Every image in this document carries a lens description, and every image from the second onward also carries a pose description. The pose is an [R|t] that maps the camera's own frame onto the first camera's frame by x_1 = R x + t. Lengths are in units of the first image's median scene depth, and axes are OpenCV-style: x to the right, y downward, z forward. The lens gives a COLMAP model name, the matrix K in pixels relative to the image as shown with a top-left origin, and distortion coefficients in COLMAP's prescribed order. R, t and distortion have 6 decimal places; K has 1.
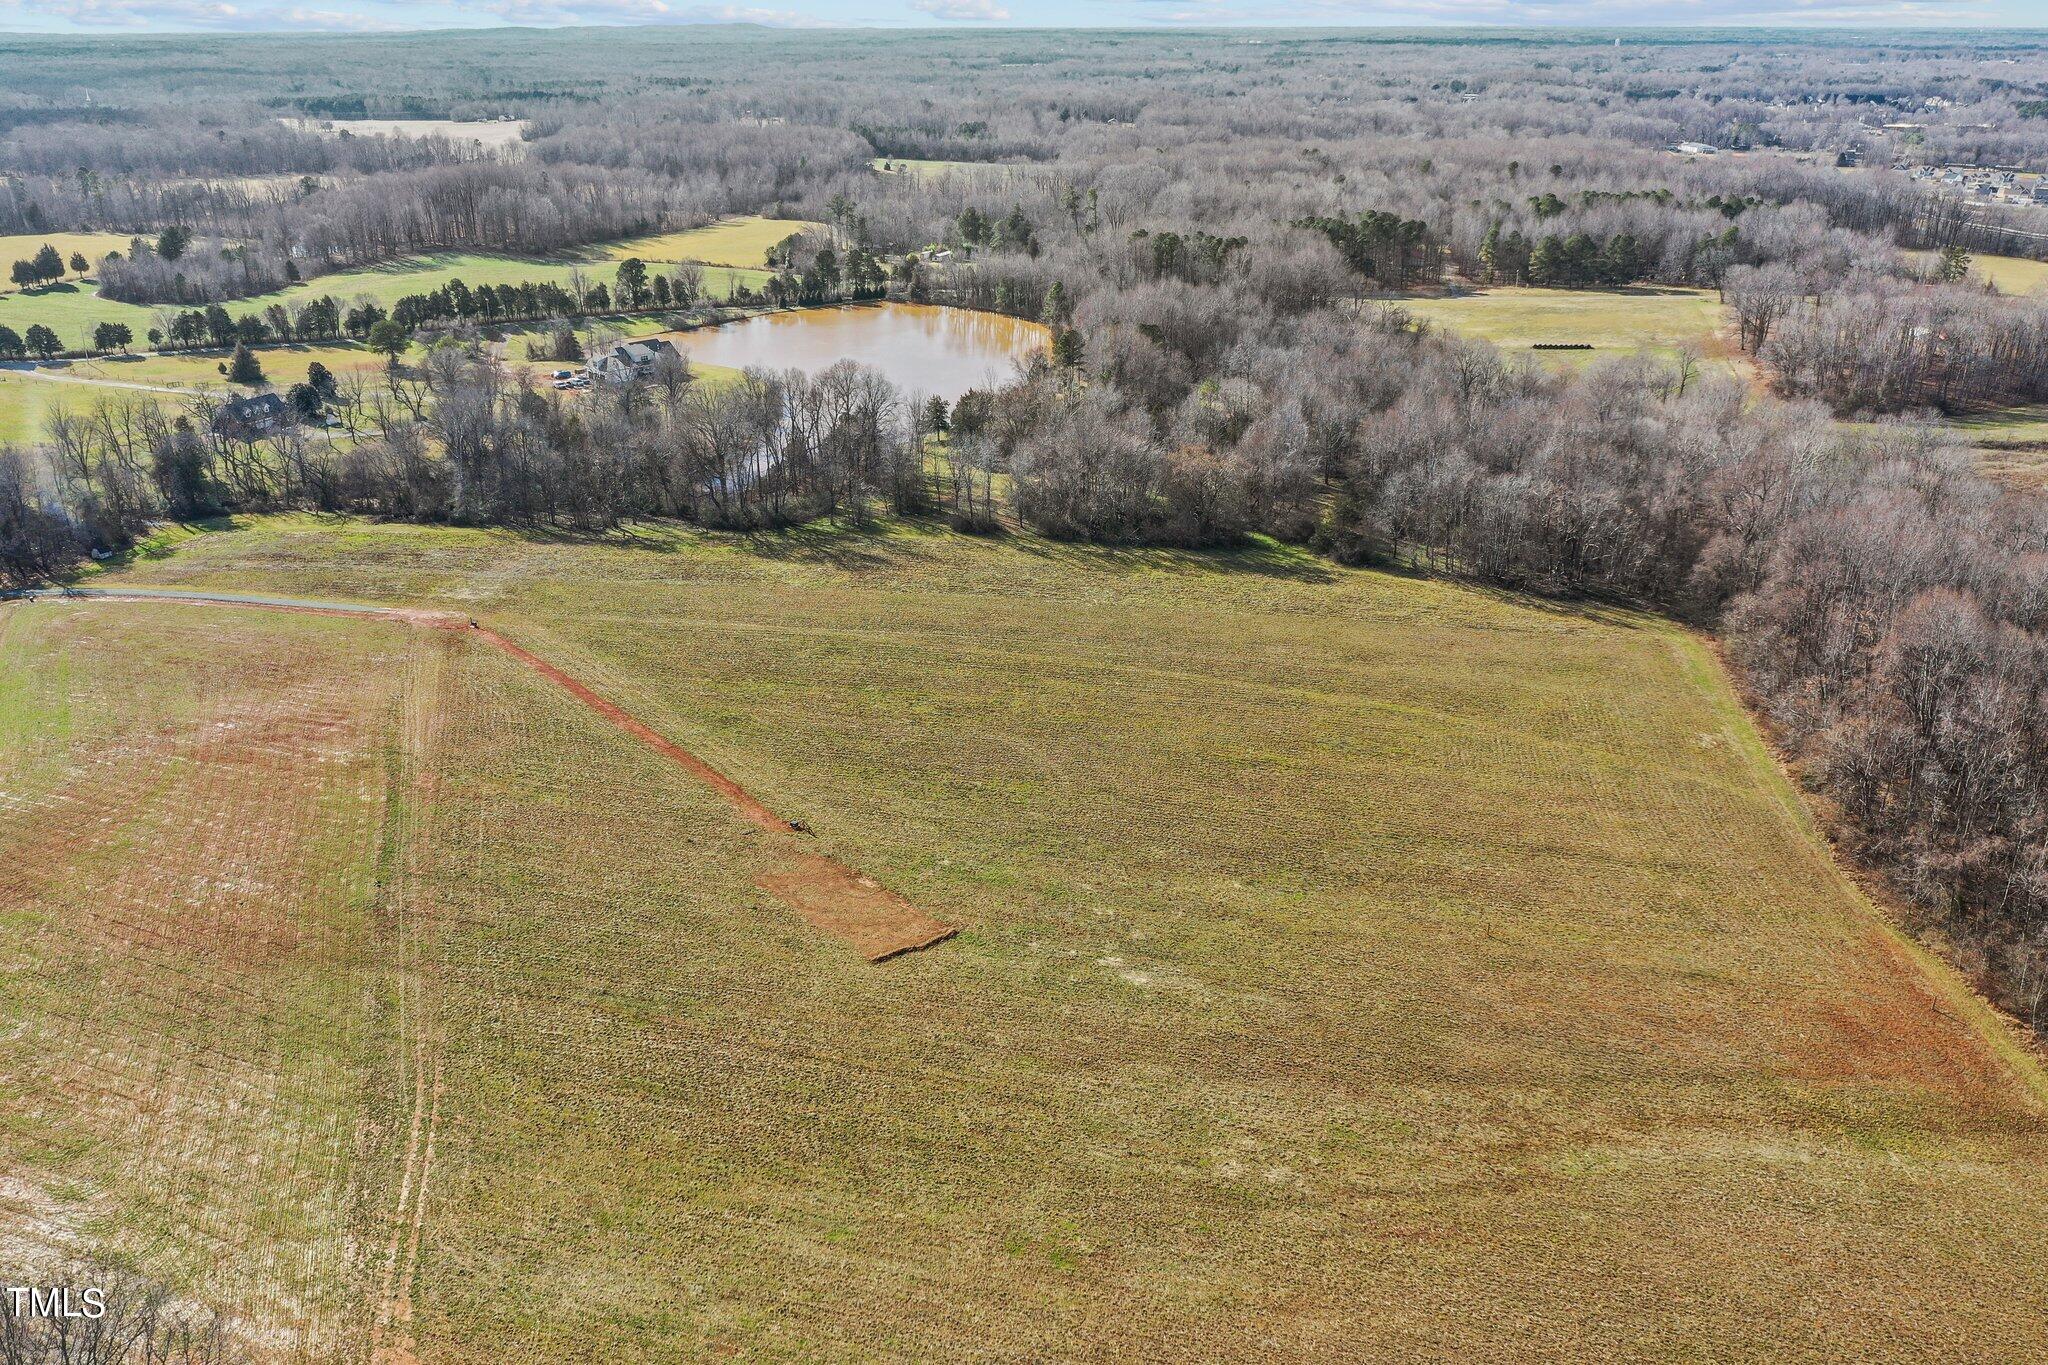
lens RADIAL K [[1609.4, 0, 1024.0], [0, 1609.4, 682.5], [0, 0, 1]] dist [-0.008447, 0.004390]
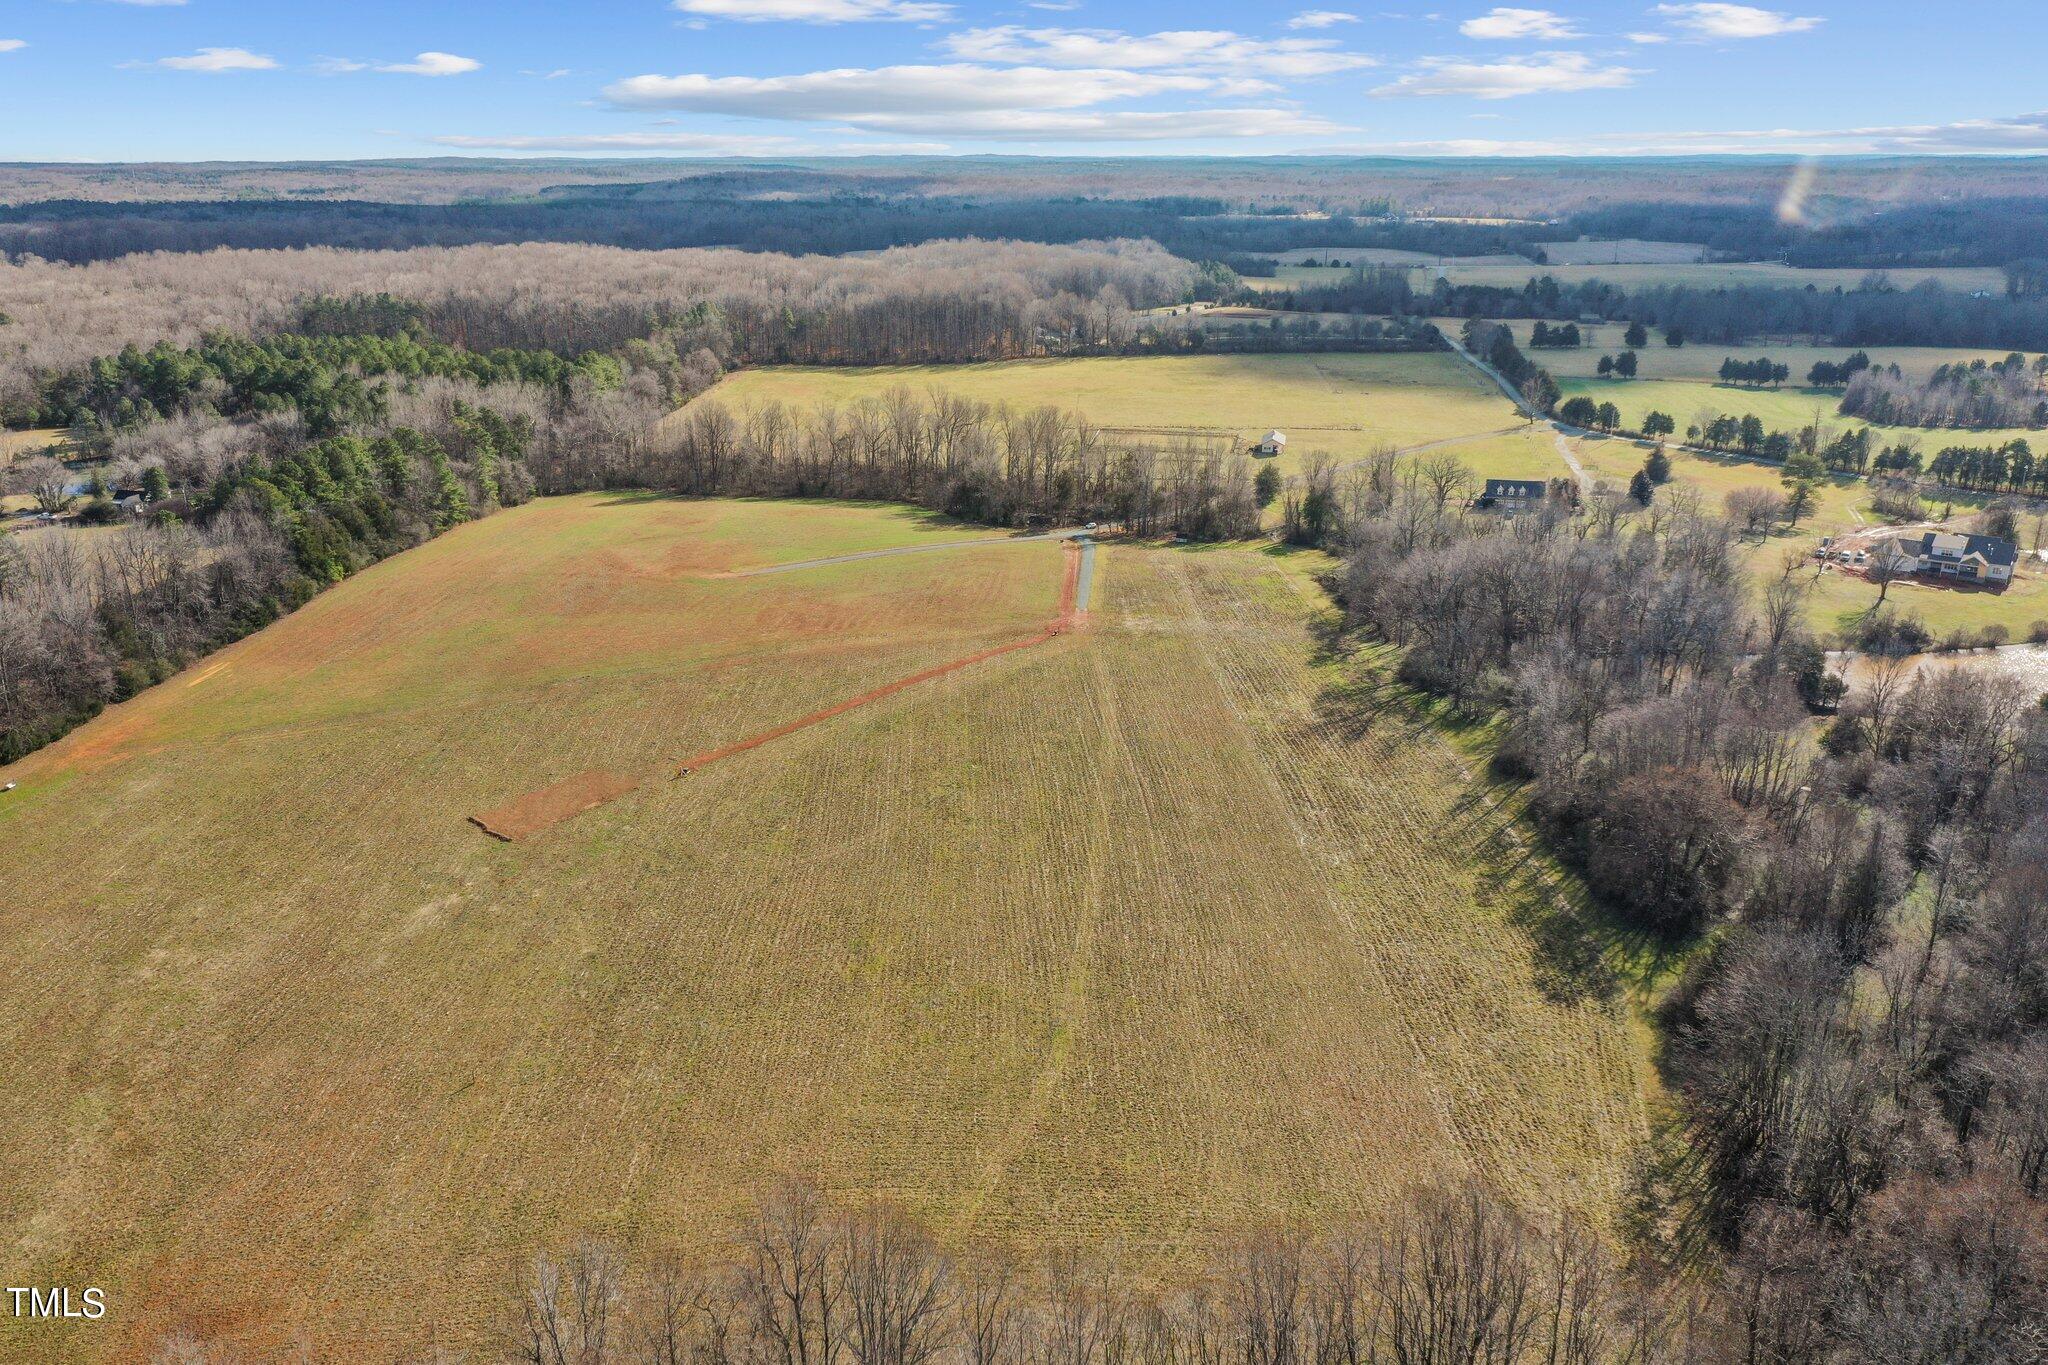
lens RADIAL K [[1611.6, 0, 1024.0], [0, 1611.6, 682.5], [0, 0, 1]] dist [-0.008785, 0.004815]
pose [[0.172798, 0.312370, -0.934112, 0.404852], [-0.373448, 0.898345, 0.231326, -0.139106], [0.911415, 0.308870, 0.271886, 0.336163]]
